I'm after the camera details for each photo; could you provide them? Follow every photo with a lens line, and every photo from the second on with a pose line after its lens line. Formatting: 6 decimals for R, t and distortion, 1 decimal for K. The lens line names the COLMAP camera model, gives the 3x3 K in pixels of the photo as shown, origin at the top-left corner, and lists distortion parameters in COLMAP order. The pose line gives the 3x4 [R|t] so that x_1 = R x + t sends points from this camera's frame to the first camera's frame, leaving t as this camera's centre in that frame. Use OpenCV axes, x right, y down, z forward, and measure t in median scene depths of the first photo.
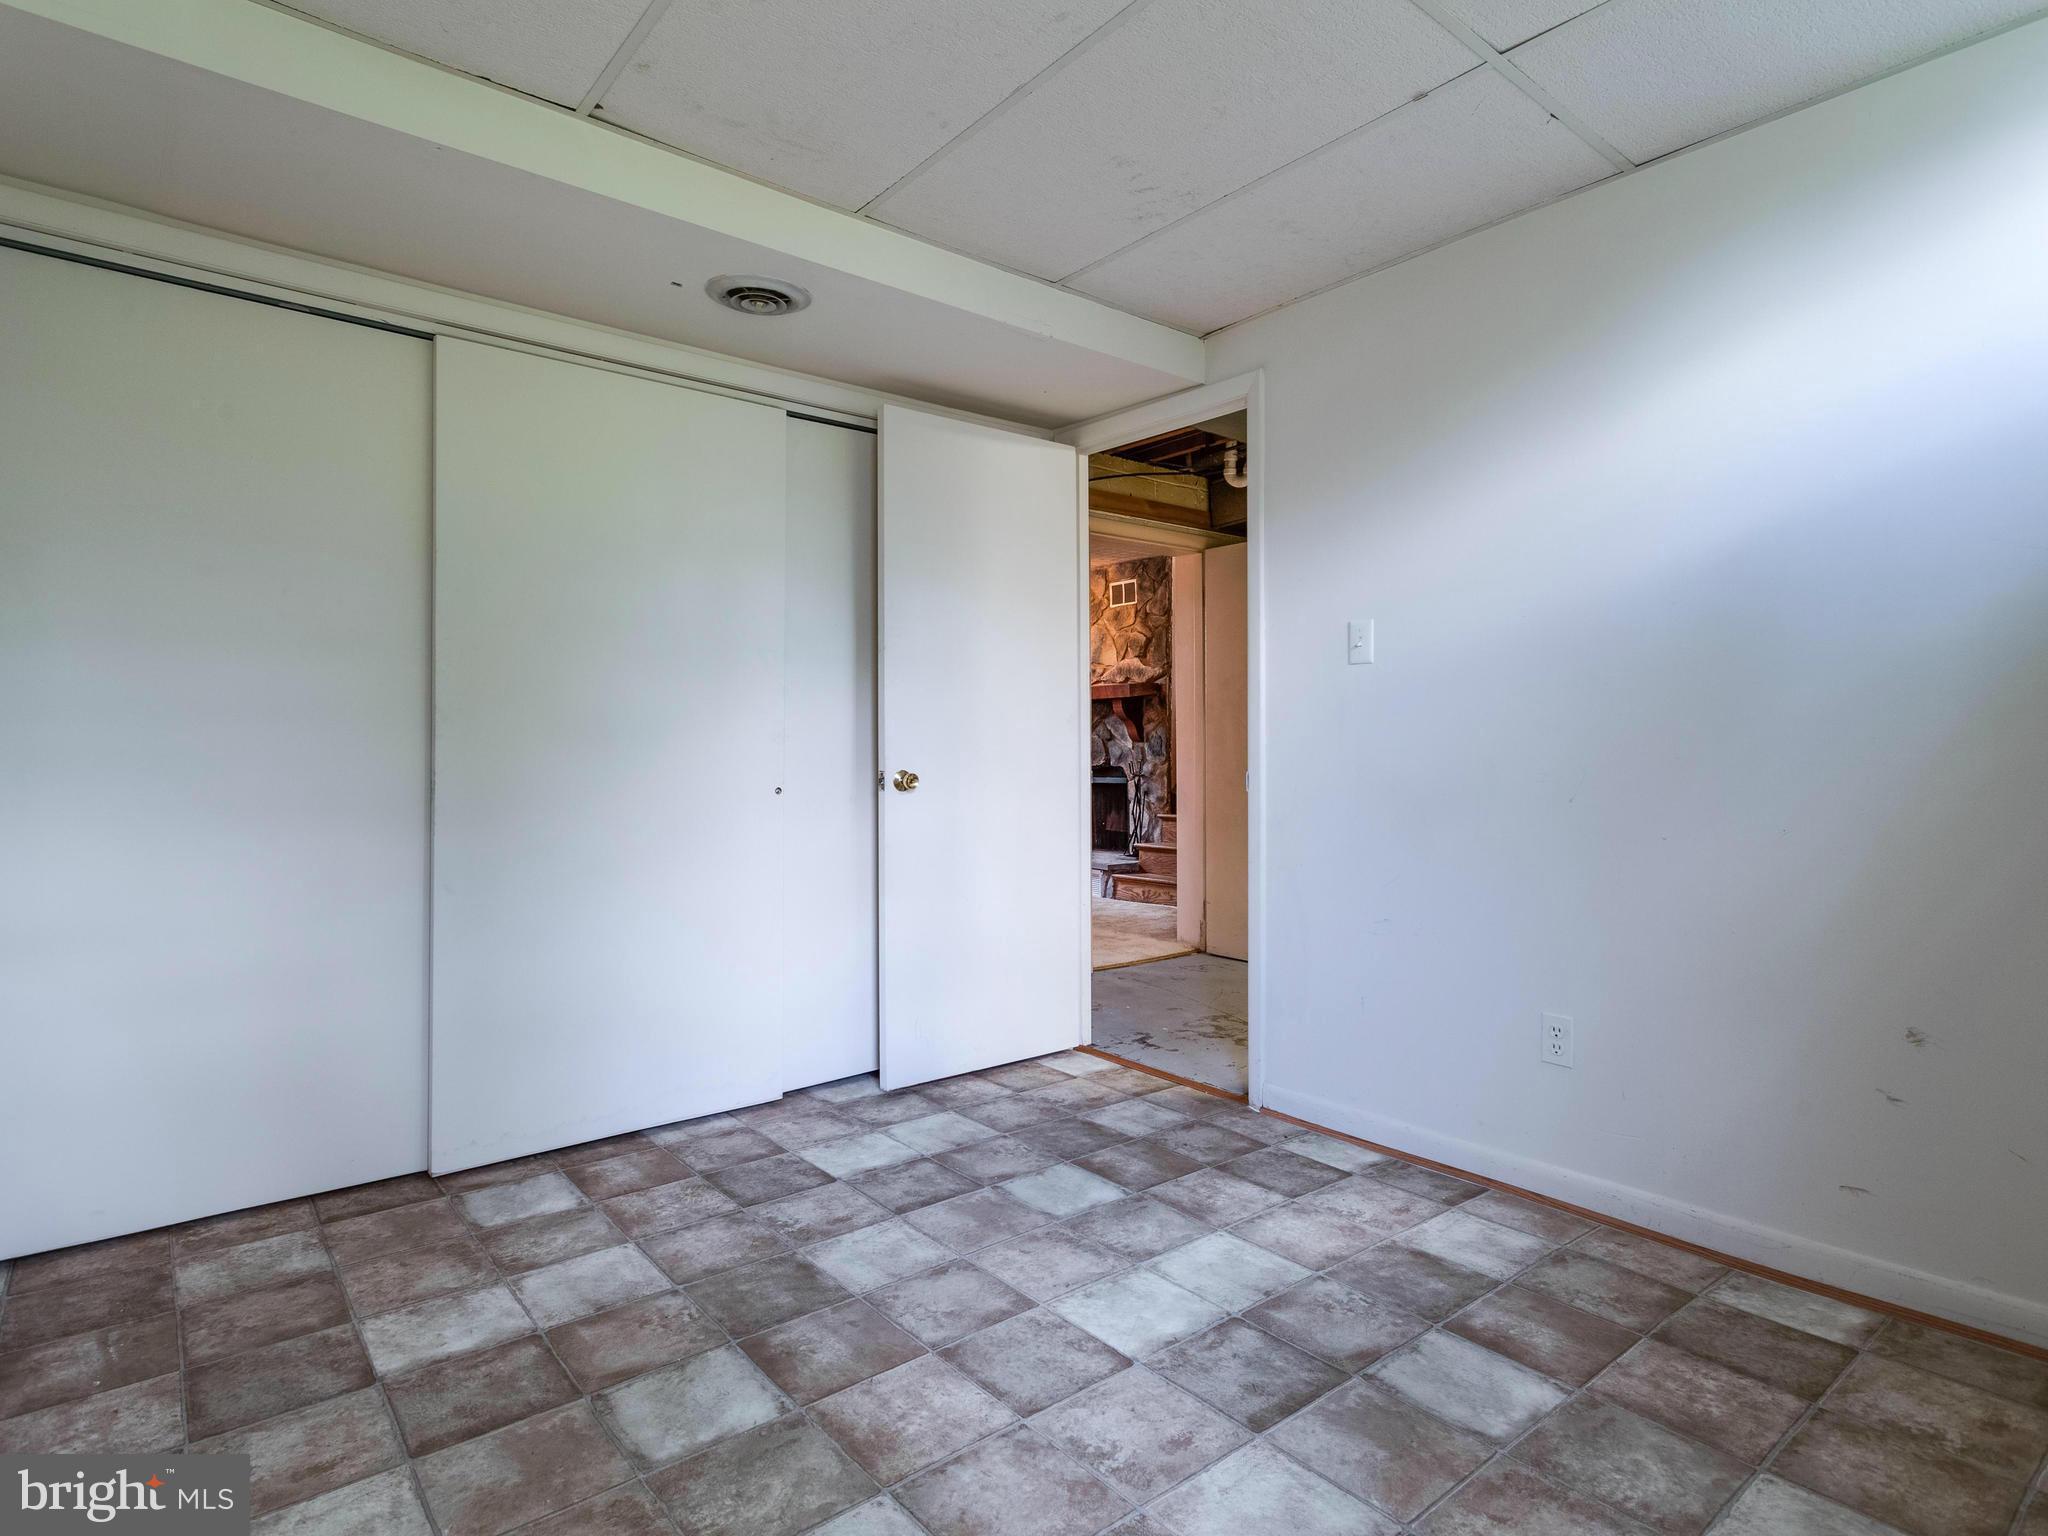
lens RADIAL K [[1096.2, 0, 1033.0], [0, 1096.2, 757.4], [0, 0, 1]] dist [-0.005346, 0.002751]
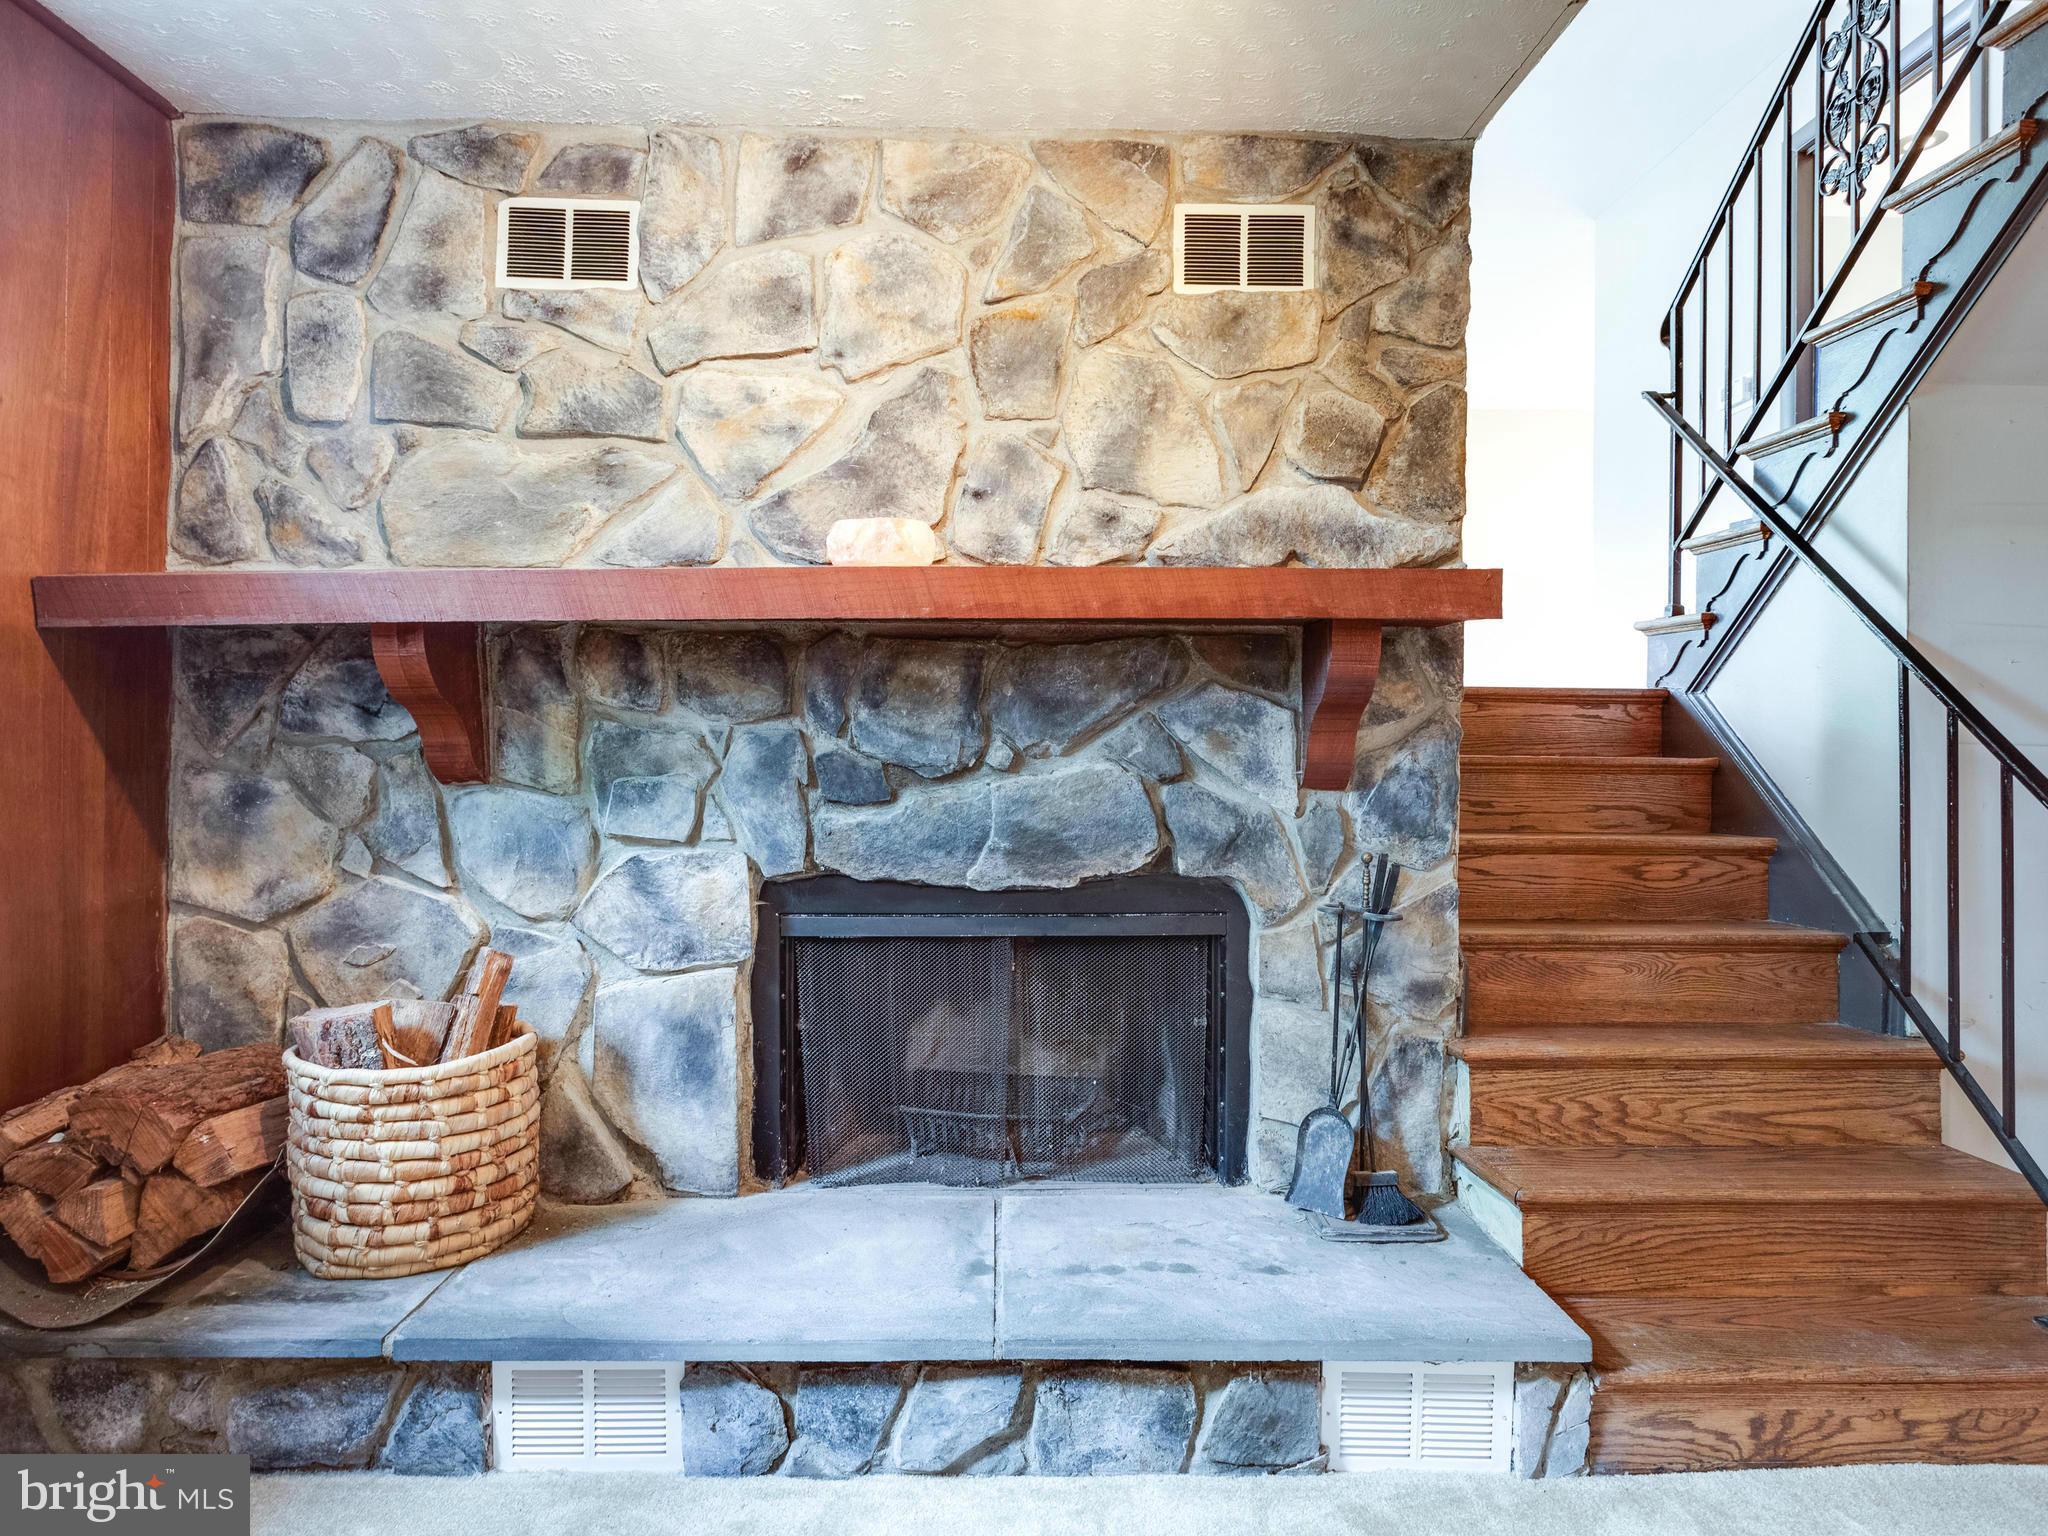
lens RADIAL K [[1096.2, 0, 1029.7], [0, 1096.2, 757.8], [0, 0, 1]] dist [-0.005346, 0.002751]
pose [[0.607401, 0.000710, 0.794395, -0.170880], [-0.000234, 1.000000, -0.000715, -0.021631], [-0.794395, 0.000248, 0.607401, 0.886162]]
